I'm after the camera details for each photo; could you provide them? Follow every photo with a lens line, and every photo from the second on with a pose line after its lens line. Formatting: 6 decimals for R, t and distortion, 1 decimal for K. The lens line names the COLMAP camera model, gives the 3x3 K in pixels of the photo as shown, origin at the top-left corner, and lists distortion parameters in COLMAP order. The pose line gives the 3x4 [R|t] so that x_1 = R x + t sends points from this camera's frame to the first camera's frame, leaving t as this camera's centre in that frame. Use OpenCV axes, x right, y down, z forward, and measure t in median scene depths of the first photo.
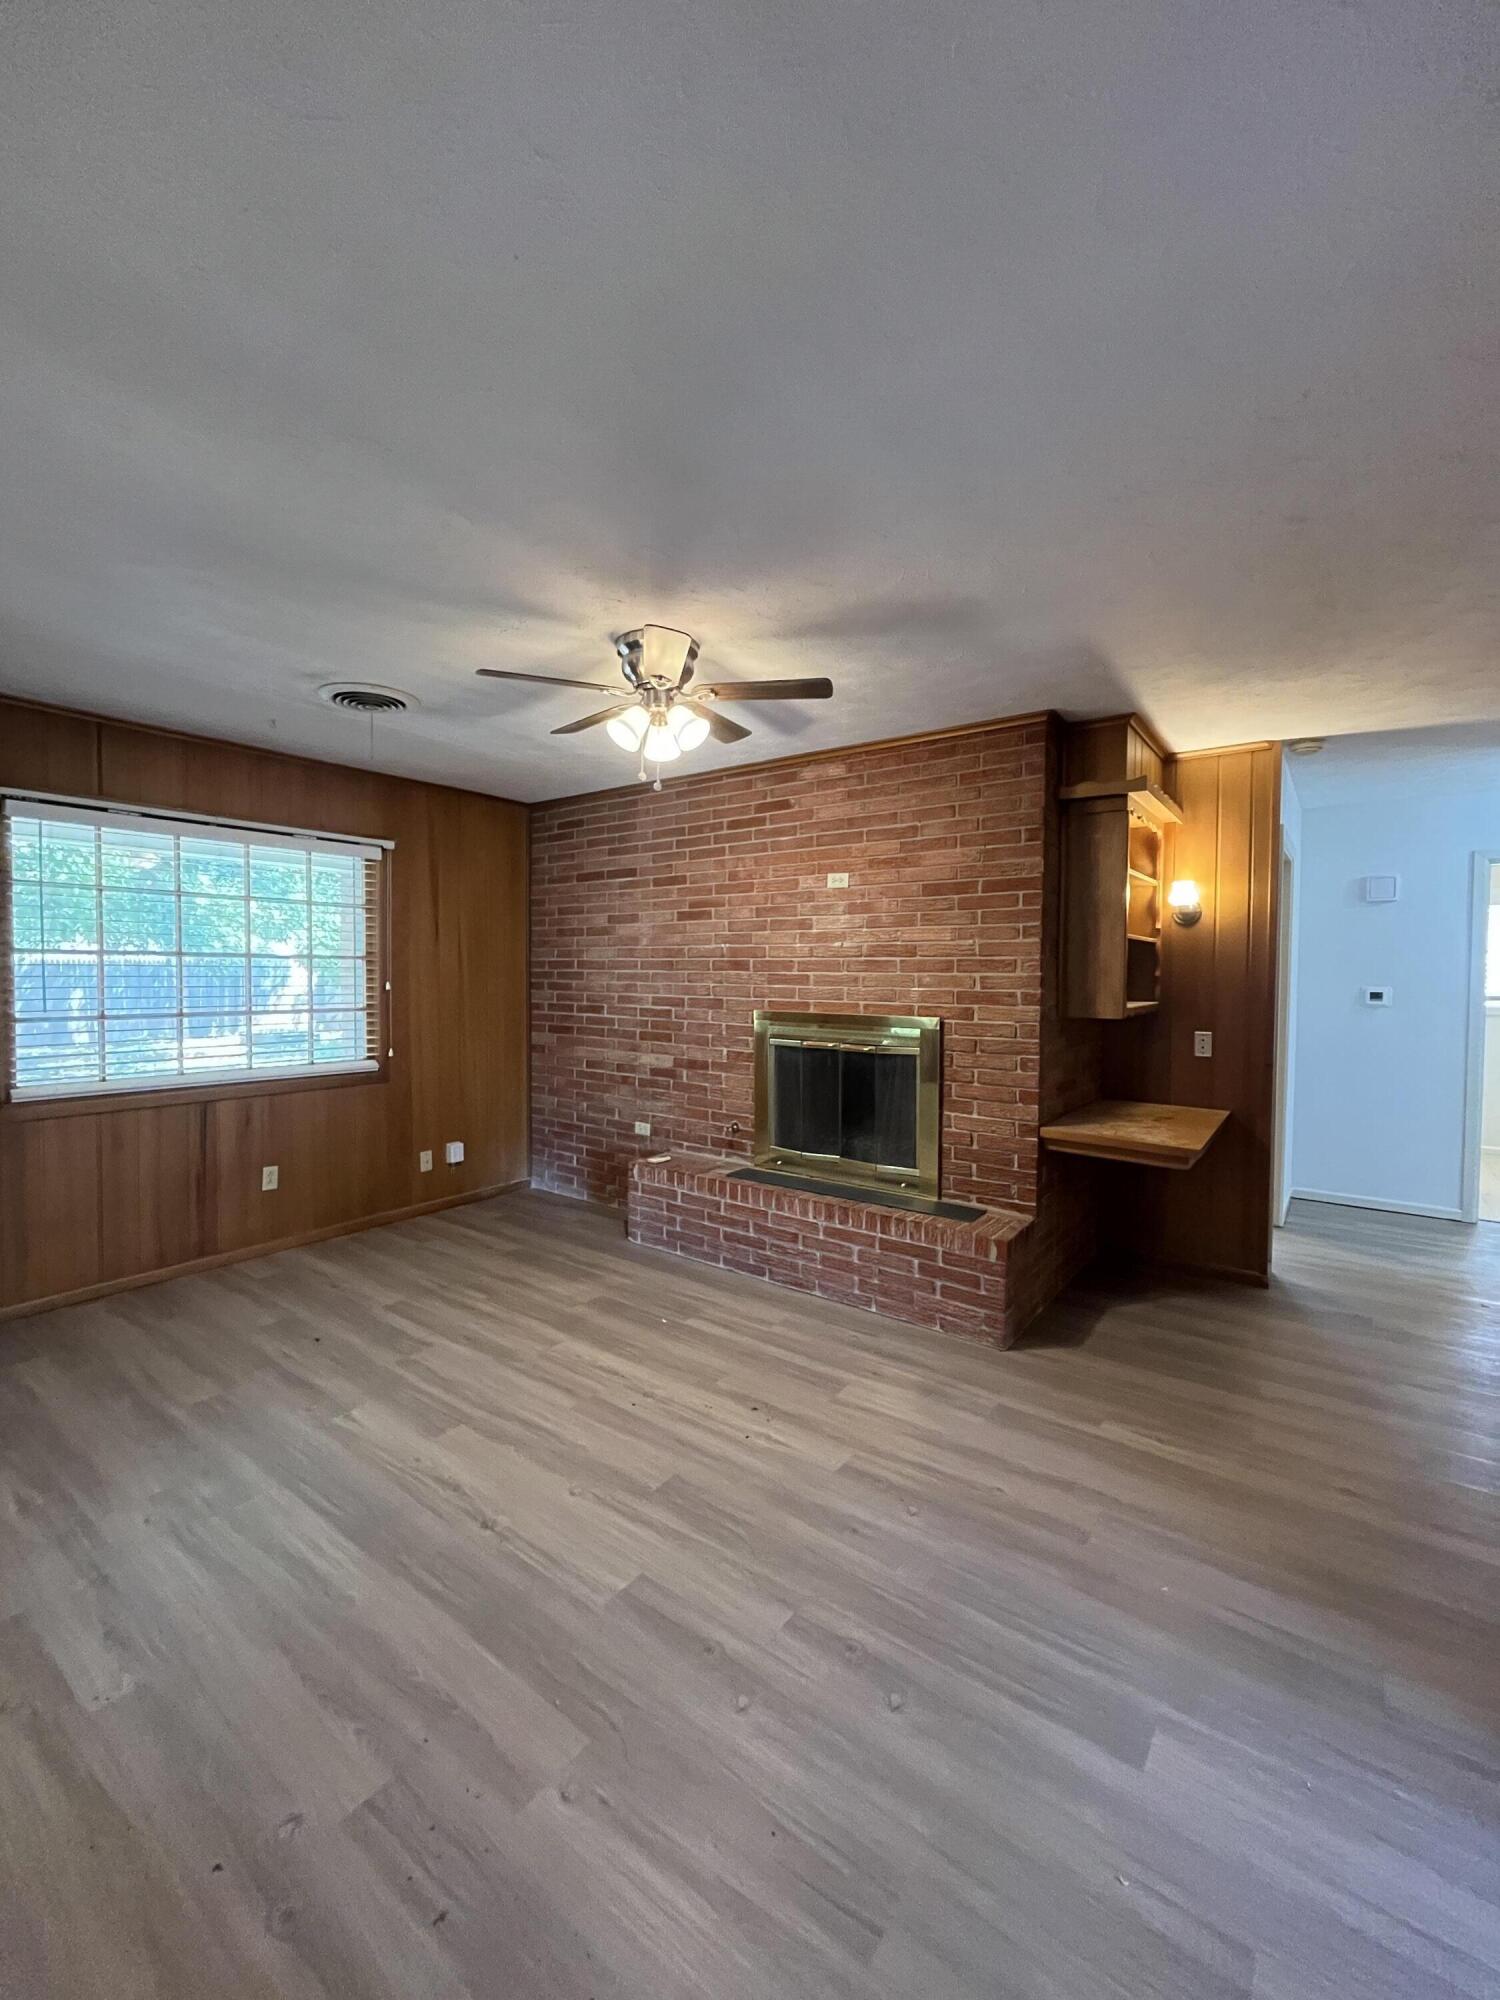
lens RADIAL K [[813.2, 0, 750.8], [0, 813.2, 998.1], [0, 0, 1]] dist [-0.001622, -0.000126]
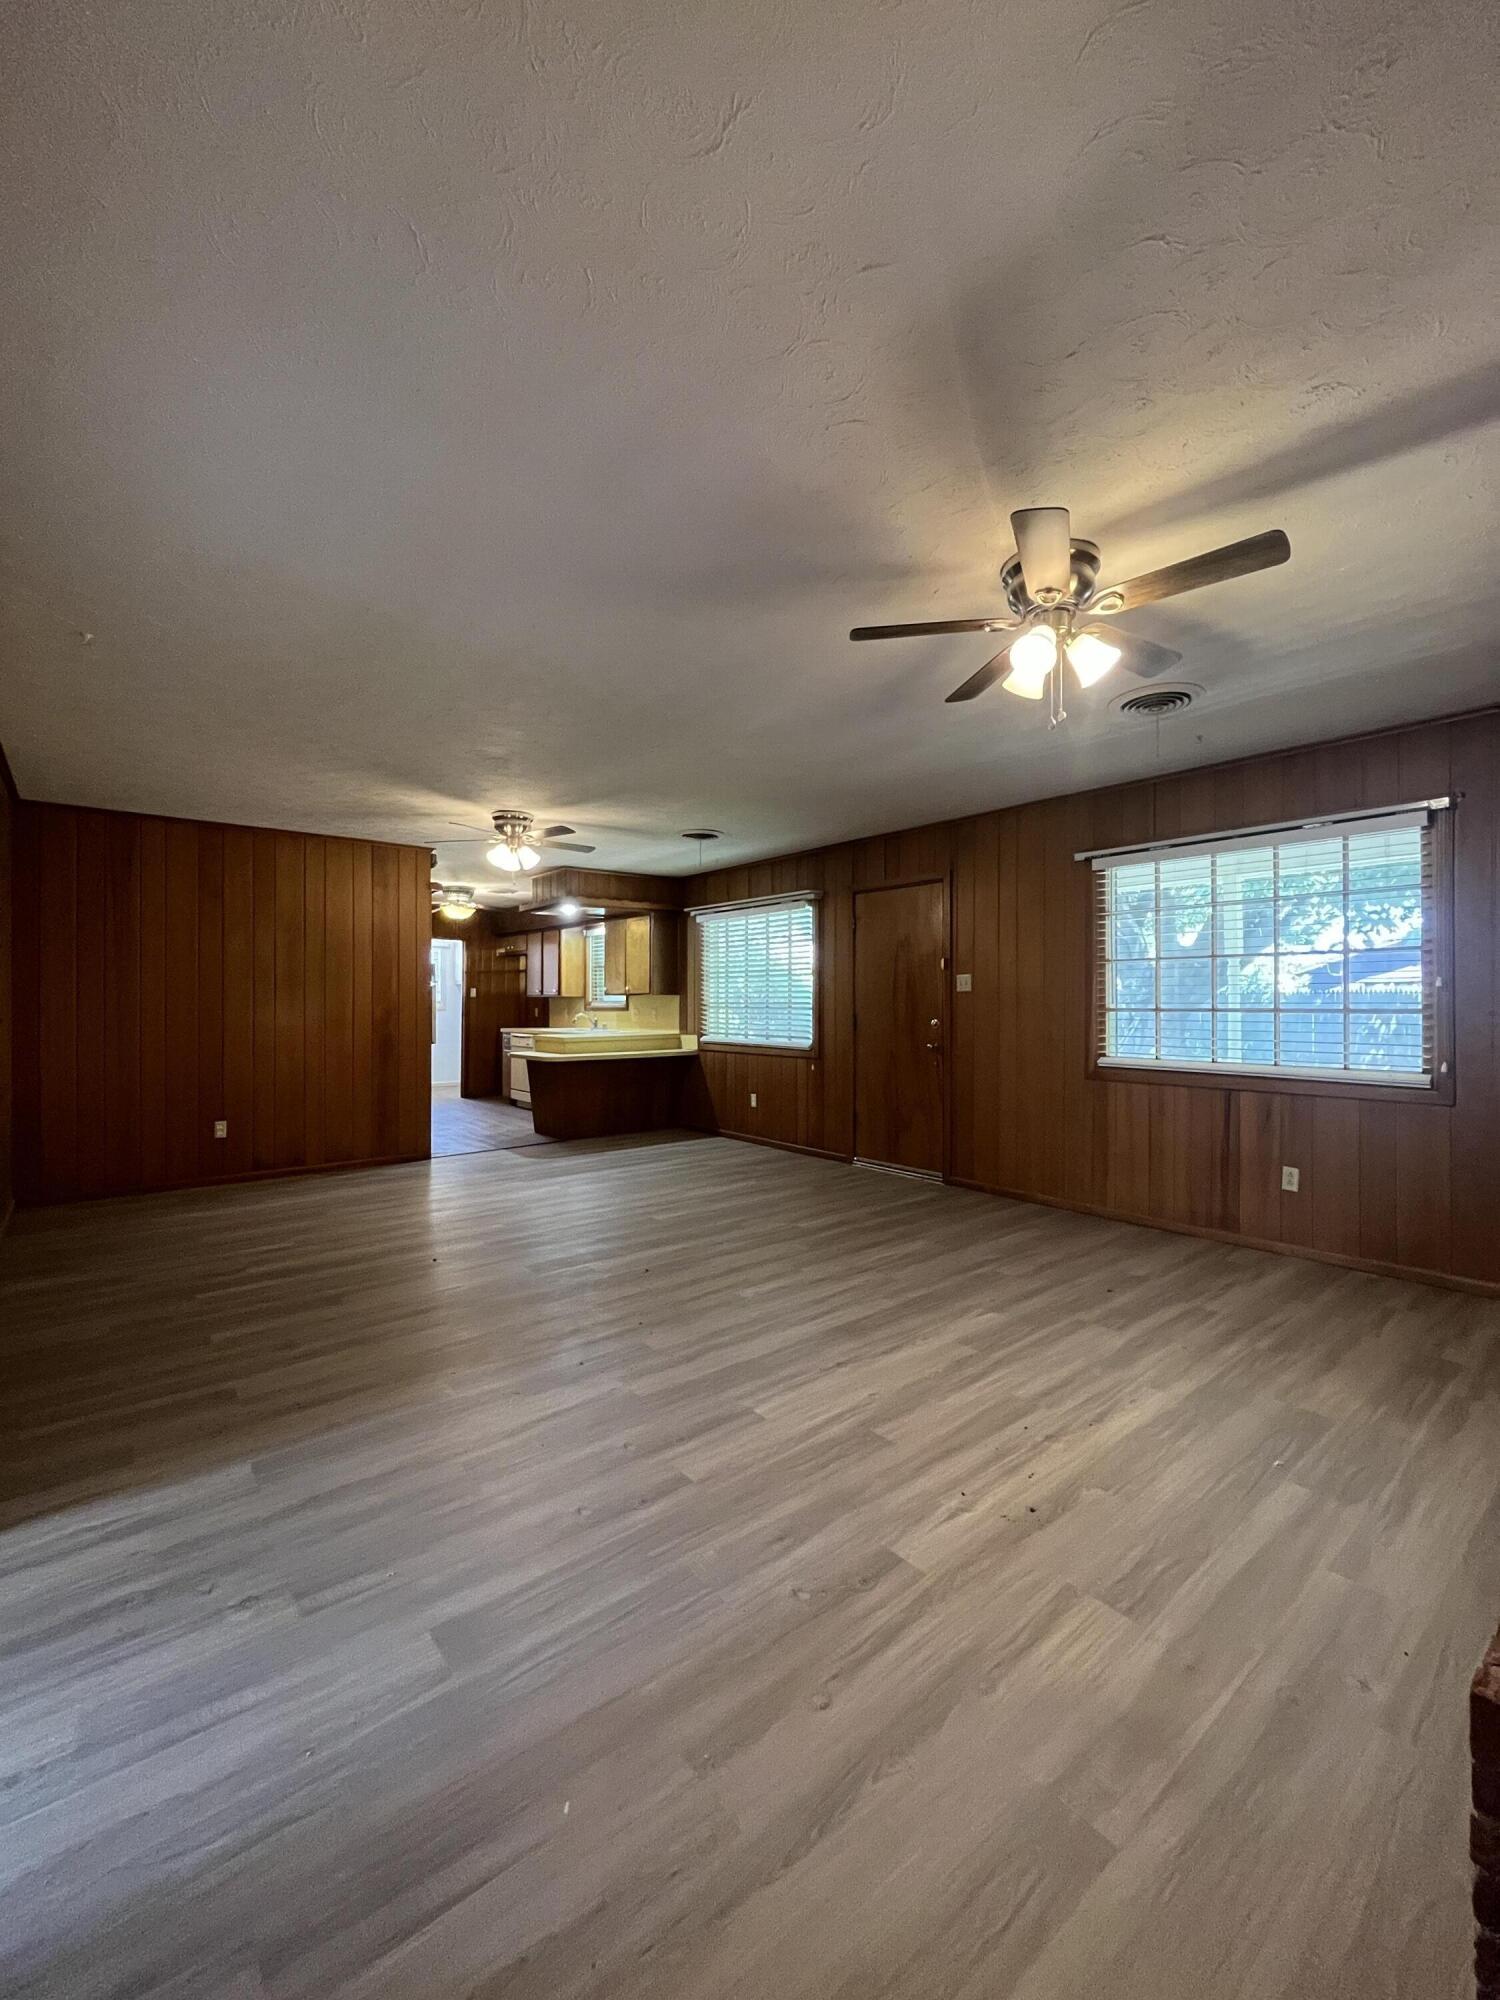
lens RADIAL K [[813.2, 0, 750.8], [0, 813.2, 998.1], [0, 0, 1]] dist [-0.001622, -0.000126]
pose [[-0.241206, -0.015207, -0.970355, 0.742685], [-0.033643, 0.999407, -0.007300, 0.044868], [0.969891, 0.030885, -0.241574, 0.848399]]
